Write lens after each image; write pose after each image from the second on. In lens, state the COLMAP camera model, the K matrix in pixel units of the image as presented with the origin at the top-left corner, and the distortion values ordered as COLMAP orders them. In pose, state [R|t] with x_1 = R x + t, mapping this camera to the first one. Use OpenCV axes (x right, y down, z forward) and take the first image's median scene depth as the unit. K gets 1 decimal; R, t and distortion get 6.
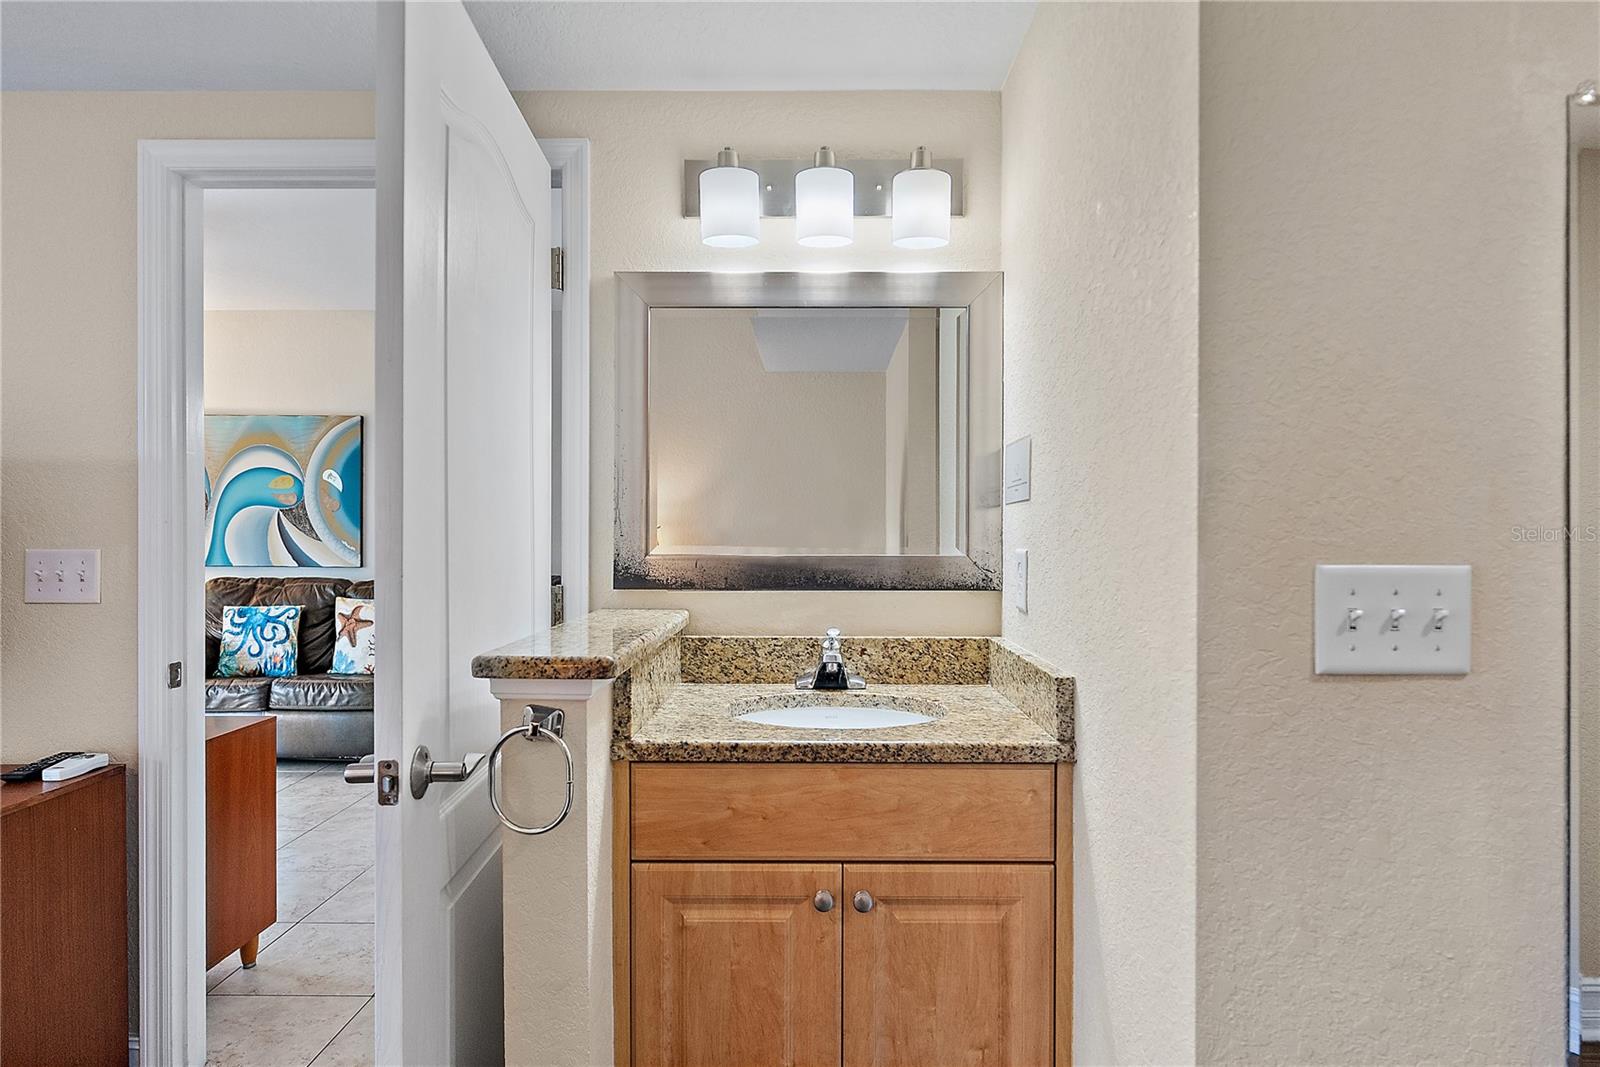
lens RADIAL K [[938.9, 0, 805.4], [0, 938.9, 527.6], [0, 0, 1]] dist [0.002404, 0.004649]
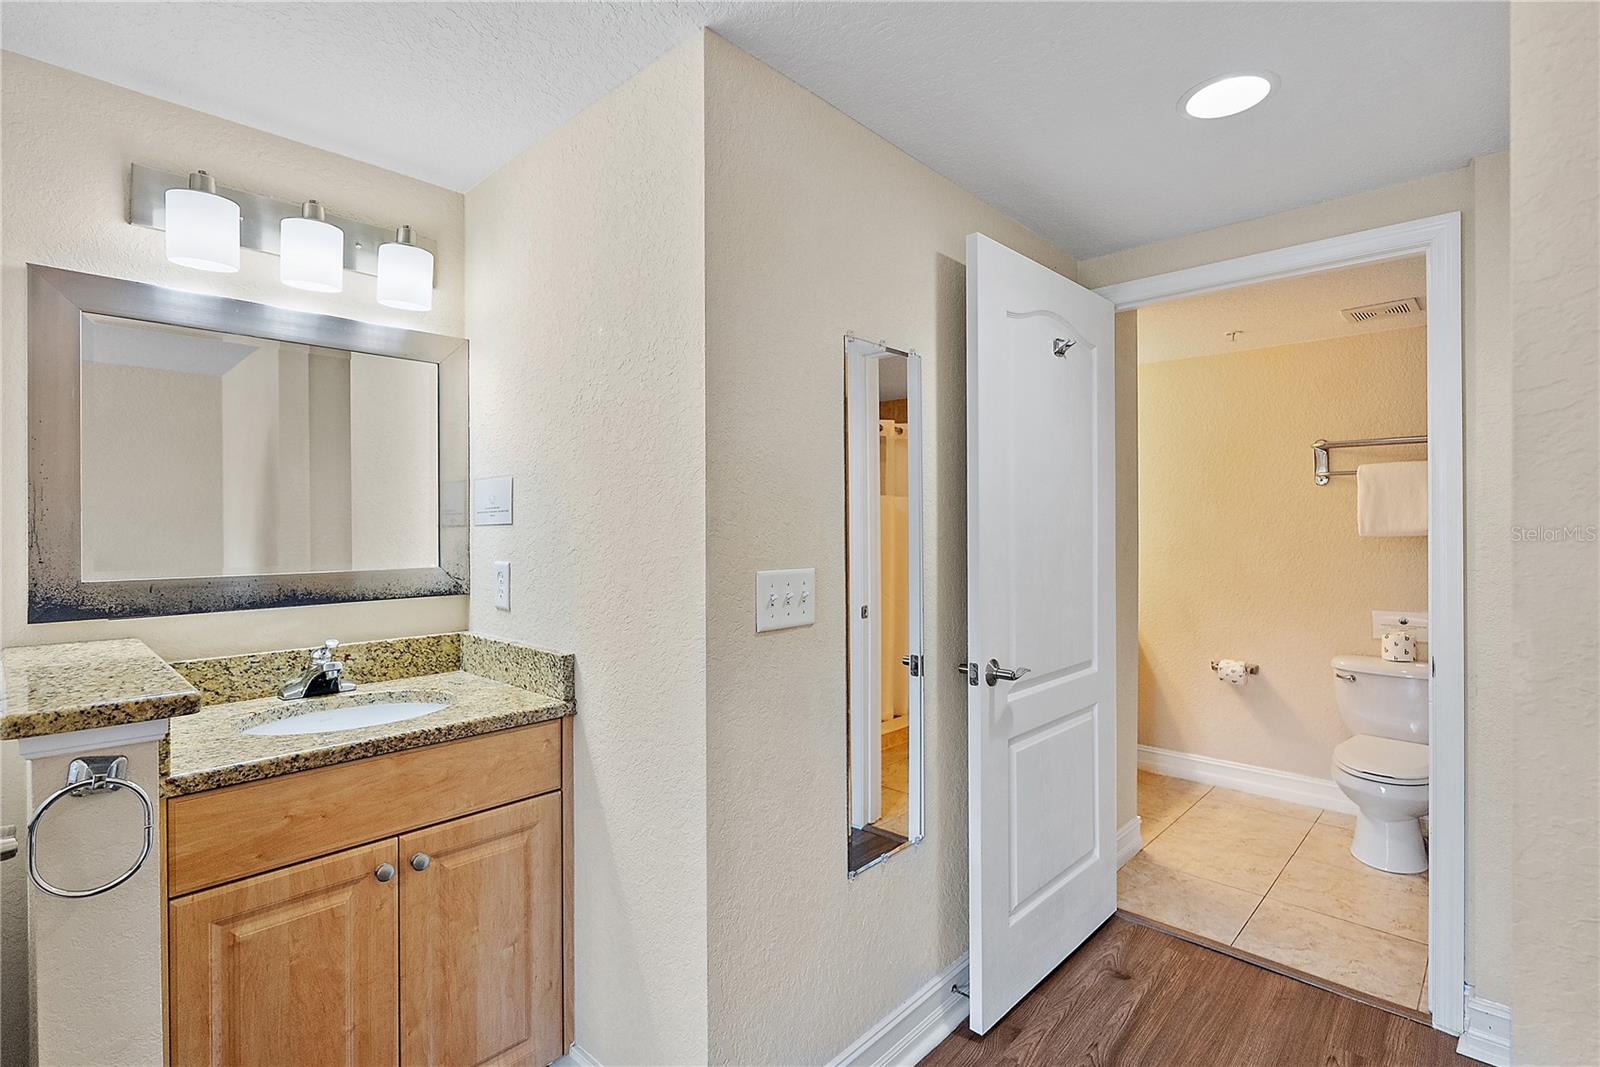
lens RADIAL K [[732.2, 0, 847.6], [0, 732.2, 517.7], [0, 0, 1]] dist [-0.001261, 0.000742]
pose [[0.662569, 0.008595, 0.748952, -0.274633], [0.001564, 0.999916, -0.012859, -0.031264], [-0.749000, 0.009691, 0.662500, -0.040354]]
